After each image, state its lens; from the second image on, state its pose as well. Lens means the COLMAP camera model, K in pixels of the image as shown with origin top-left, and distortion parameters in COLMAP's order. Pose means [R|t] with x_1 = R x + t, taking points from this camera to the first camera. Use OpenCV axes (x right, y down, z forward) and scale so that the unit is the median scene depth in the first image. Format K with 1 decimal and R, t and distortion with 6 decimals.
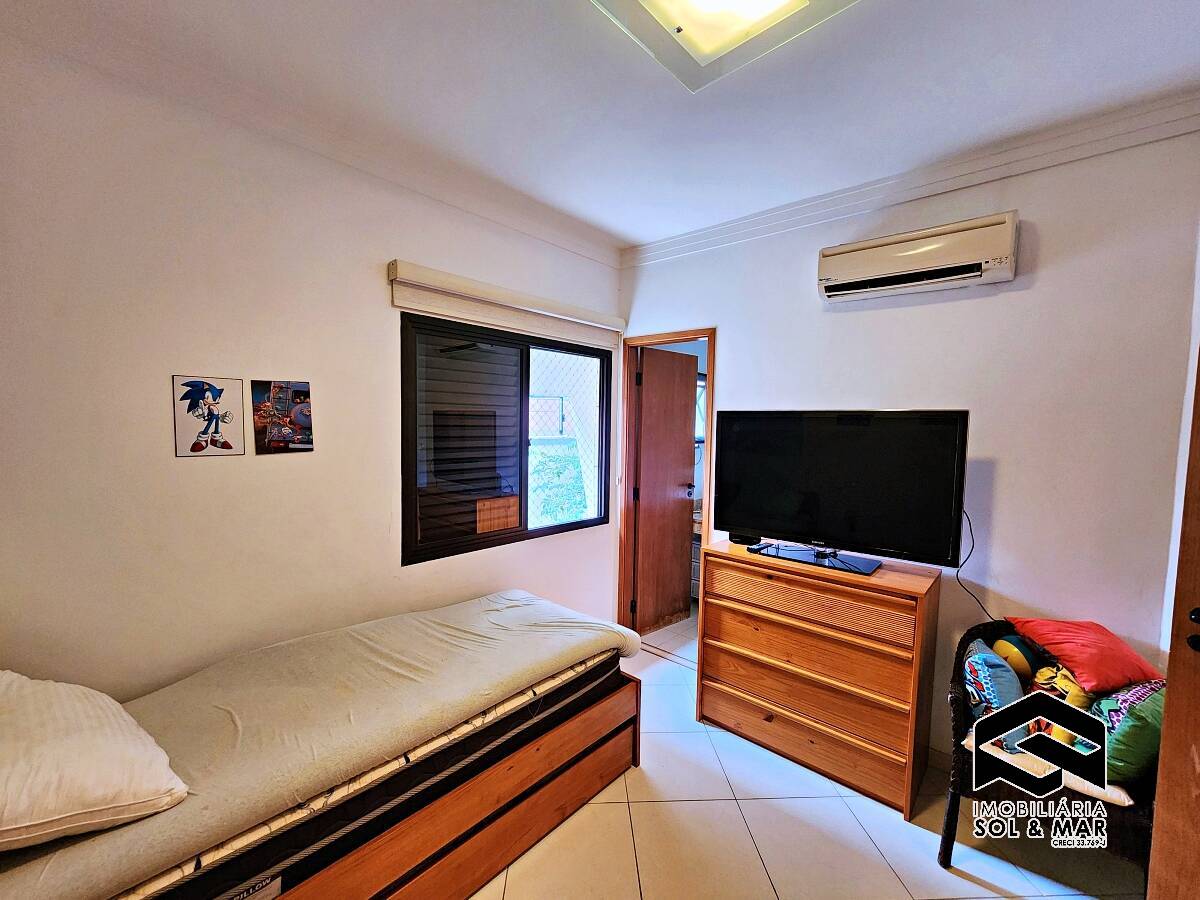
lens RADIAL K [[493.5, 0, 604.0], [0, 493.5, 453.1], [0, 0, 1]] dist [-0.004072, 0.002947]
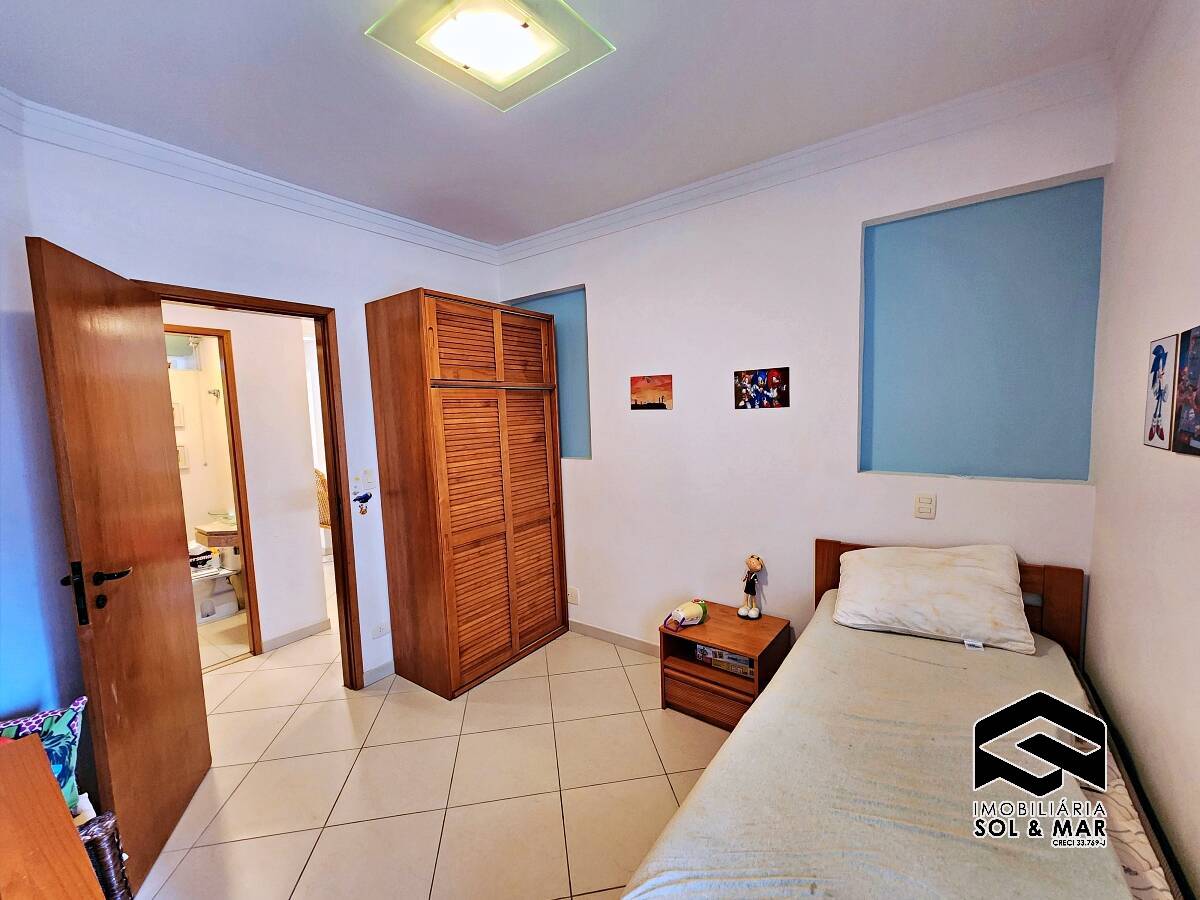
lens RADIAL K [[493.5, 0, 599.1], [0, 493.5, 453.0], [0, 0, 1]] dist [-0.004072, 0.002947]
pose [[-0.994462, 0.020168, -0.103147, 0.087463], [0.005077, 0.989488, 0.144528, -0.090660], [0.104977, 0.143204, -0.984110, 1.542547]]
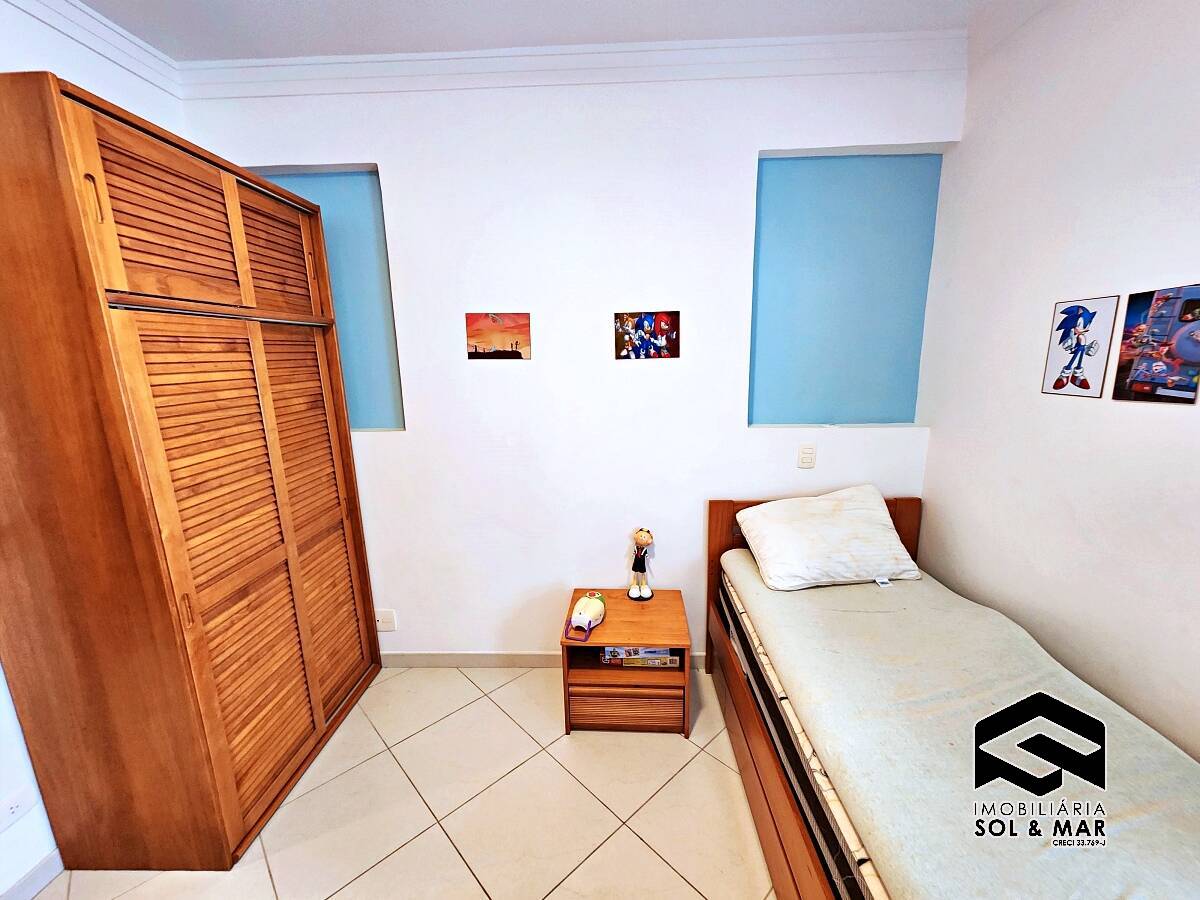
lens RADIAL K [[493.5, 0, 600.6], [0, 493.5, 453.5], [0, 0, 1]] dist [-0.004072, 0.002947]
pose [[-0.762224, 0.123567, -0.635410, 0.347442], [-0.034699, 0.972400, 0.230725, -0.061508], [0.646382, 0.197912, -0.736899, 1.063827]]
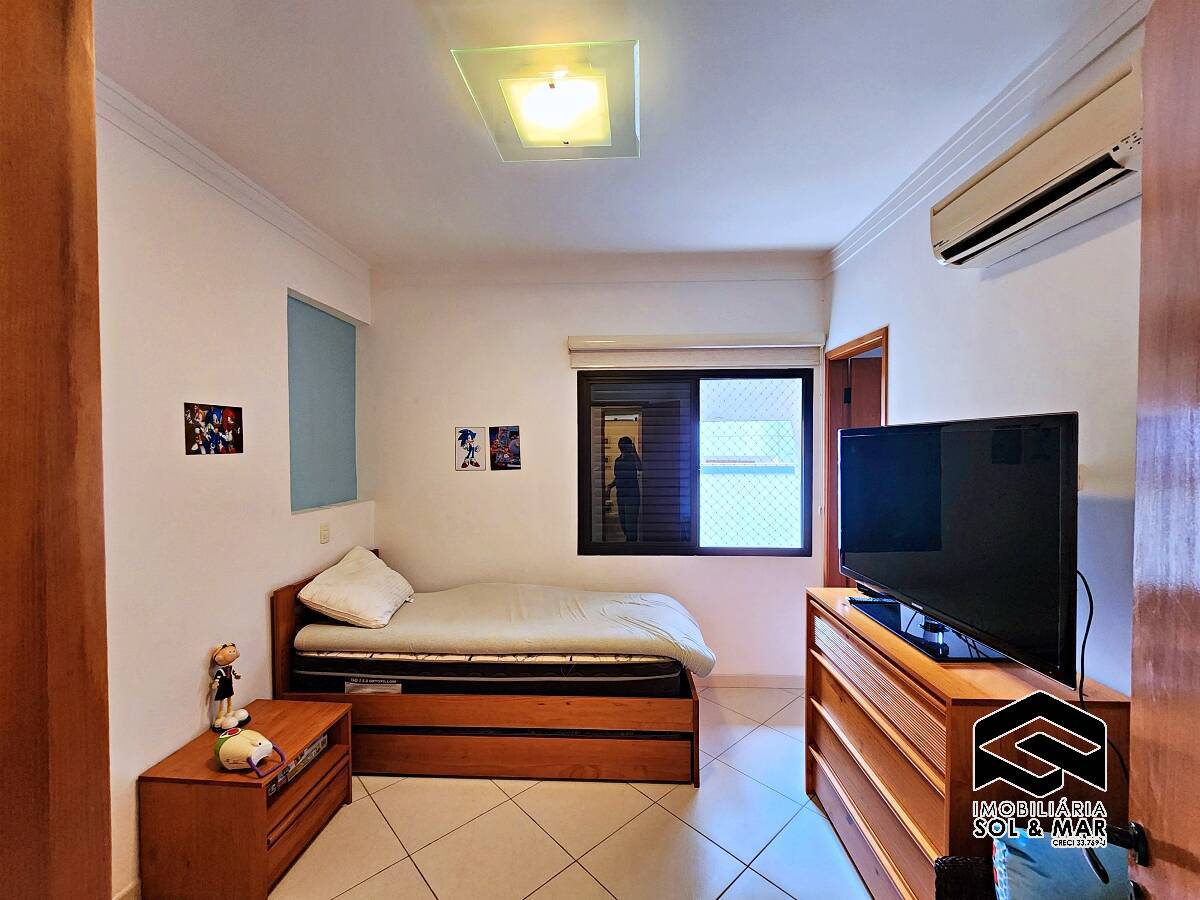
lens RADIAL K [[493.5, 0, 597.2], [0, 493.5, 454.0], [0, 0, 1]] dist [-0.004072, 0.002947]
pose [[0.631777, -0.010510, -0.775079, 0.851320], [-0.030846, 0.998775, -0.038686, 0.001213], [0.774536, 0.048349, 0.630679, 0.205279]]
